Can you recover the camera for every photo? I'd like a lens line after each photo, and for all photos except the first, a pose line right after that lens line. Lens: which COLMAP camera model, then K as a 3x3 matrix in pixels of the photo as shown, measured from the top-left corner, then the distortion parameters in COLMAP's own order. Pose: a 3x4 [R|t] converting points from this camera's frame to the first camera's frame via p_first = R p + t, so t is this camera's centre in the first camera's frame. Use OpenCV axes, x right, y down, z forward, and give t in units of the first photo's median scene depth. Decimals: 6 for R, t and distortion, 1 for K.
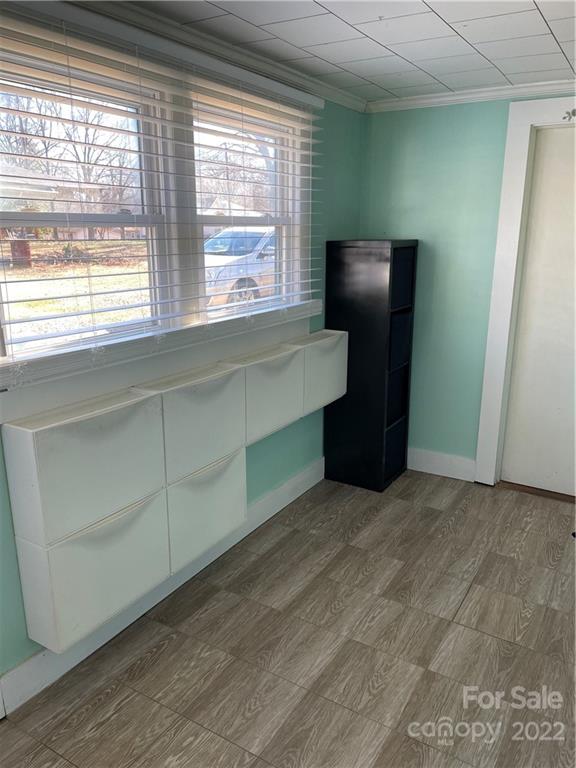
lens RADIAL K [[582.8, 0, 288.0], [0, 582.8, 384.0], [0, 0, 1]] dist [0.096224, -0.126010]
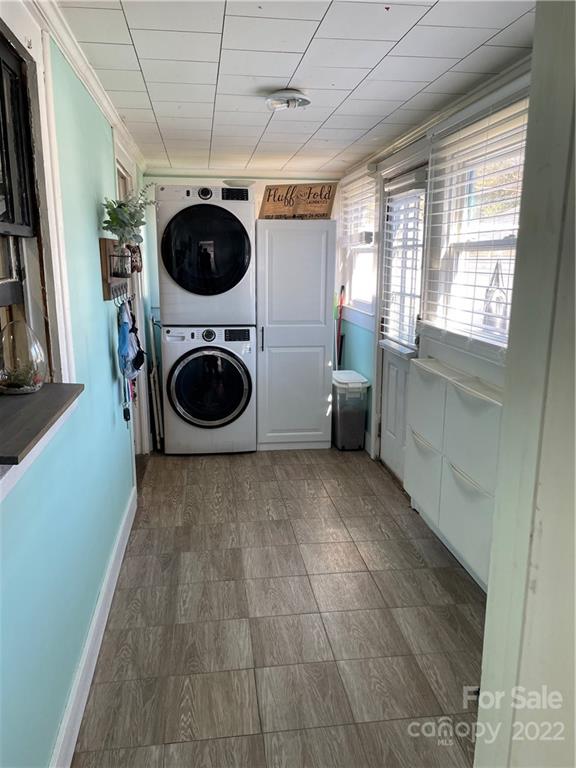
lens RADIAL K [[582.8, 0, 288.0], [0, 582.8, 384.0], [0, 0, 1]] dist [0.096224, -0.126010]
pose [[-0.771155, 0.129737, -0.623289, 0.757050], [-0.168989, 0.902186, 0.396868, -0.377768], [0.613810, 0.411375, -0.673800, 1.476264]]
